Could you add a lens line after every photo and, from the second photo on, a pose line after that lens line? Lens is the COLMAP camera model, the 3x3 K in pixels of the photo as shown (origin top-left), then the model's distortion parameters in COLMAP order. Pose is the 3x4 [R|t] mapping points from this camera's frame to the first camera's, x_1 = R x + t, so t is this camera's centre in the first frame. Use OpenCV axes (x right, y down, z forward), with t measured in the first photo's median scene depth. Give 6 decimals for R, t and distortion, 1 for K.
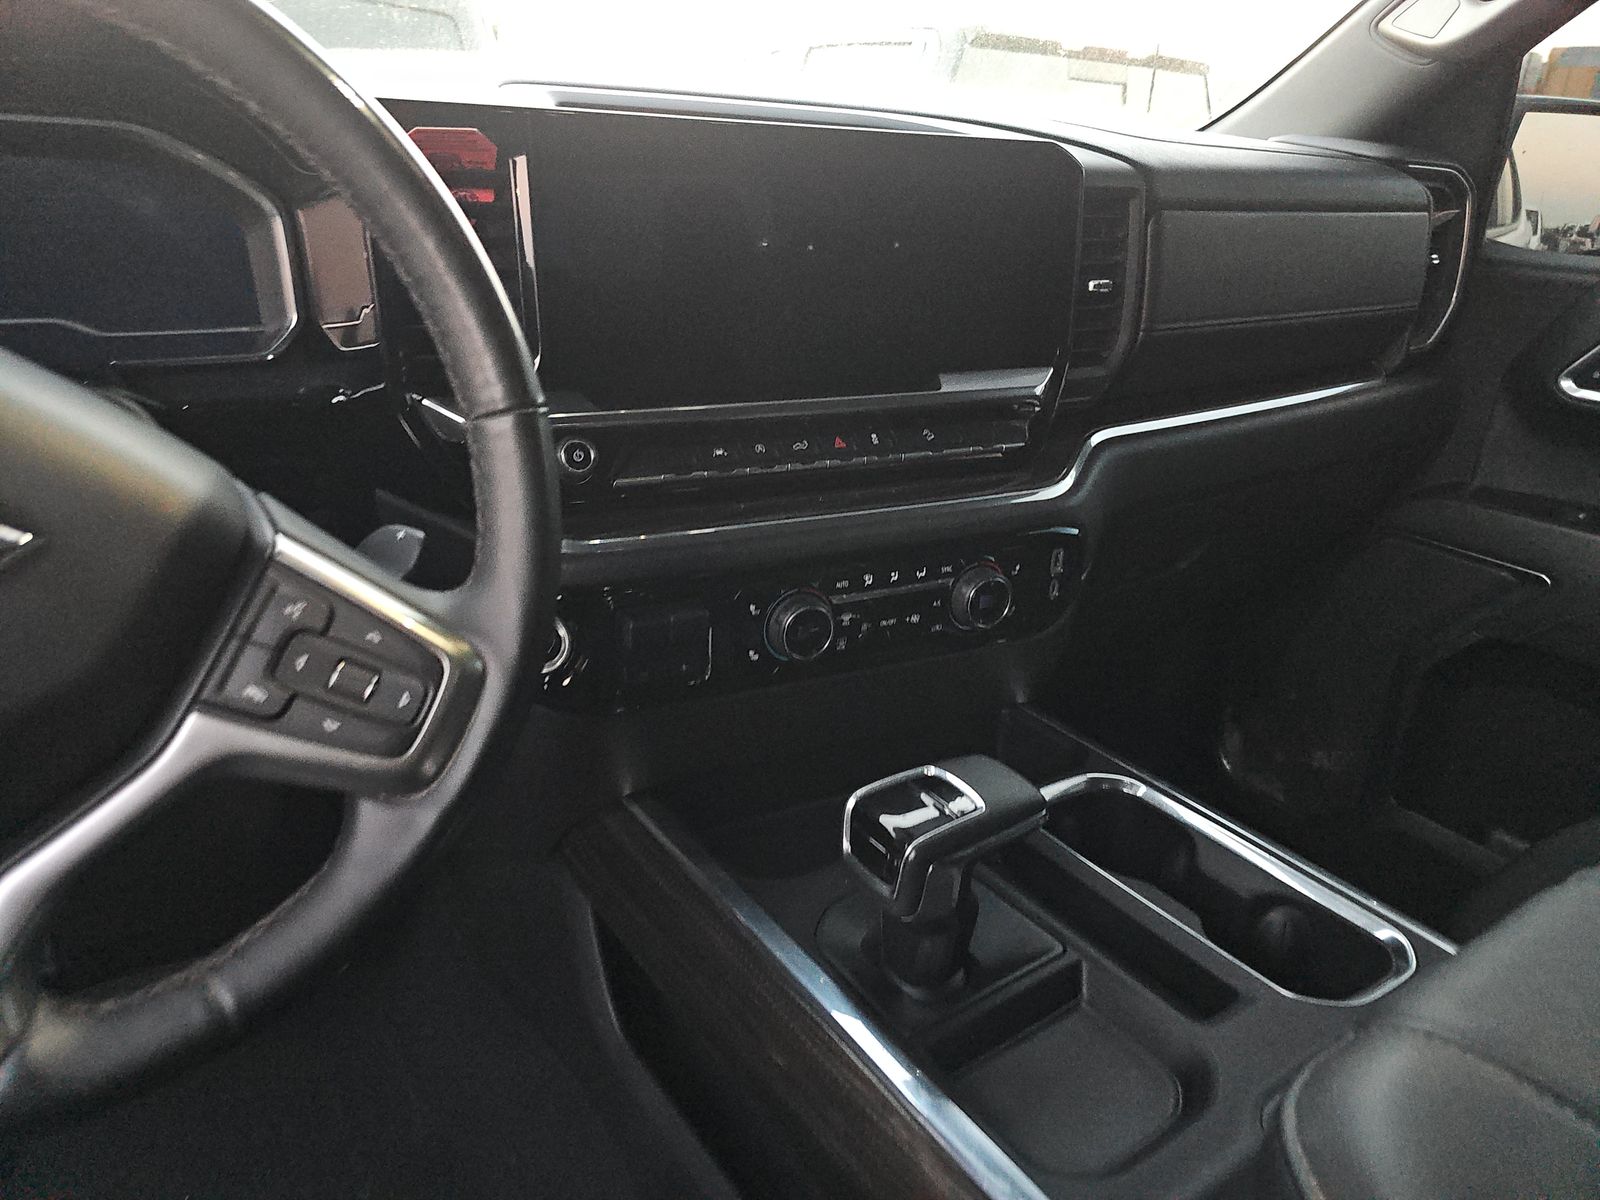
lens RADIAL K [[1053.9, 0, 769.0], [0, 1053.9, 599.9], [0, 0, 1]] dist [0.053811, -0.054299]
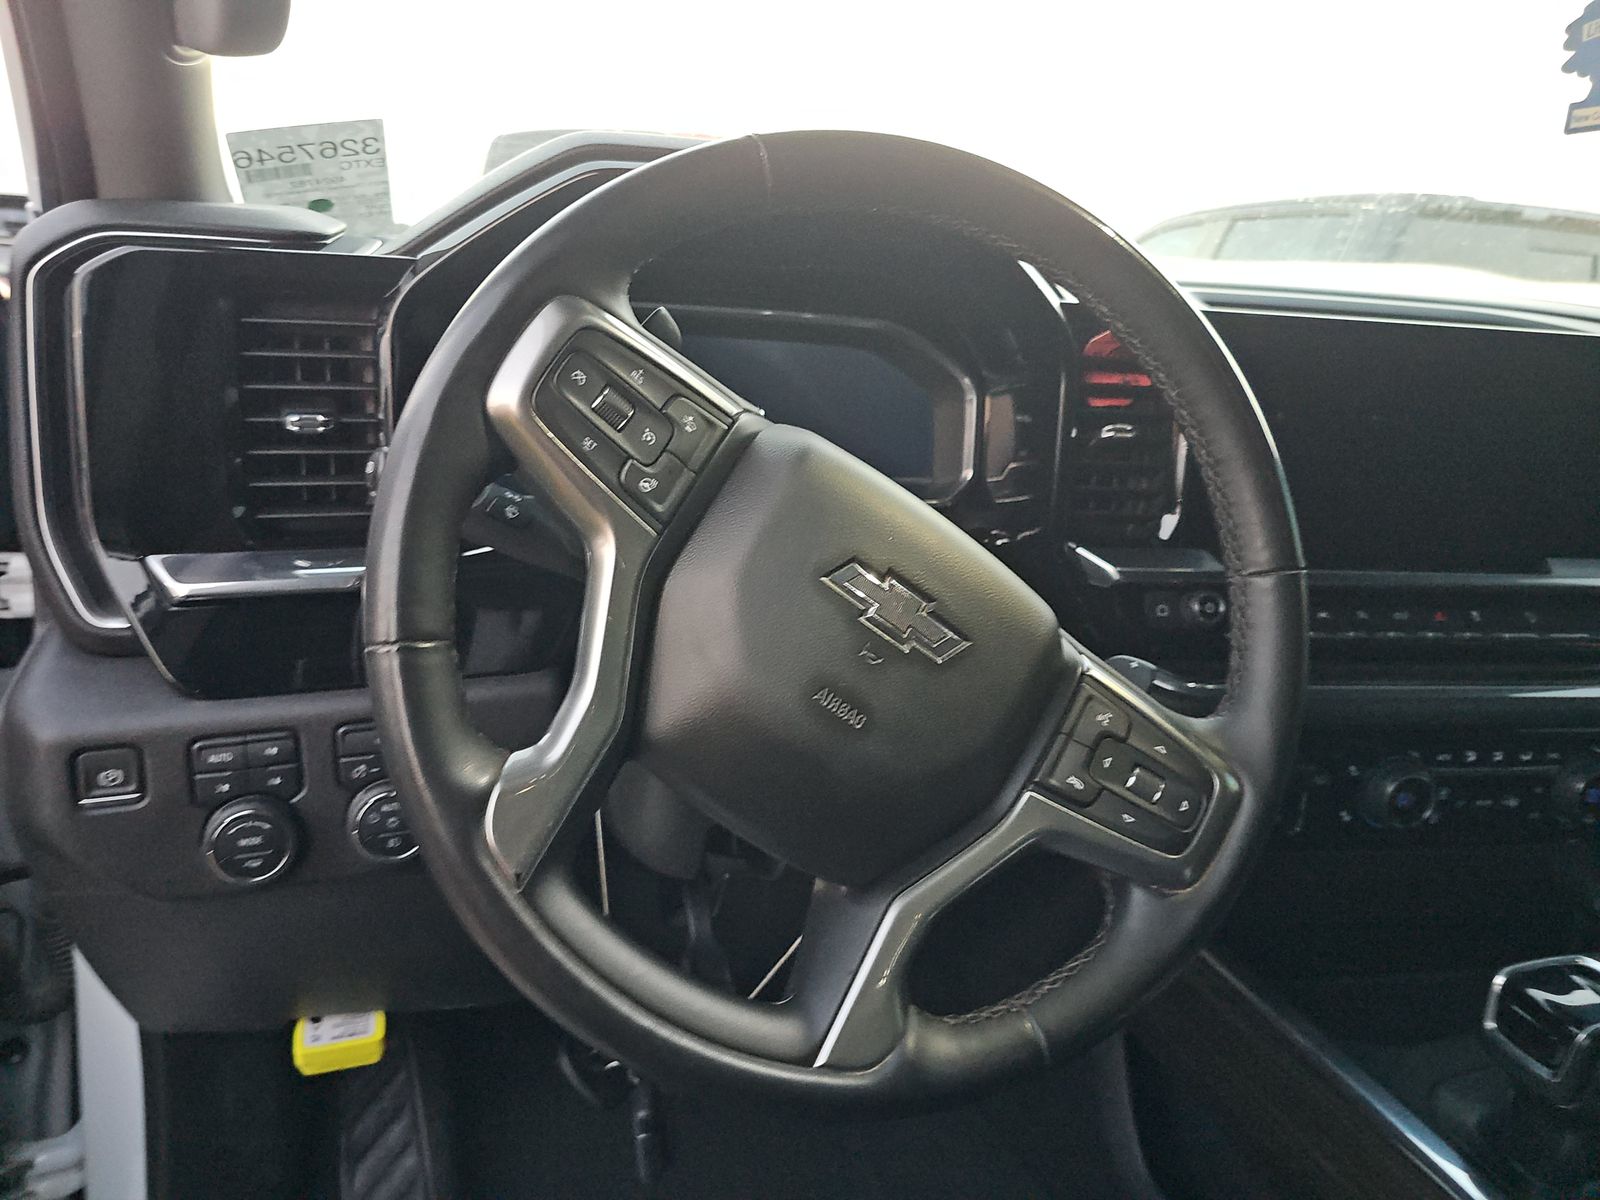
lens RADIAL K [[1053.9, 0, 769.0], [0, 1053.9, 599.9], [0, 0, 1]] dist [0.053811, -0.054299]
pose [[0.952793, 0.095826, -0.288104, -0.423043], [-0.131699, 0.985412, -0.107787, 0.051197], [0.273572, 0.140641, 0.951514, -0.260741]]
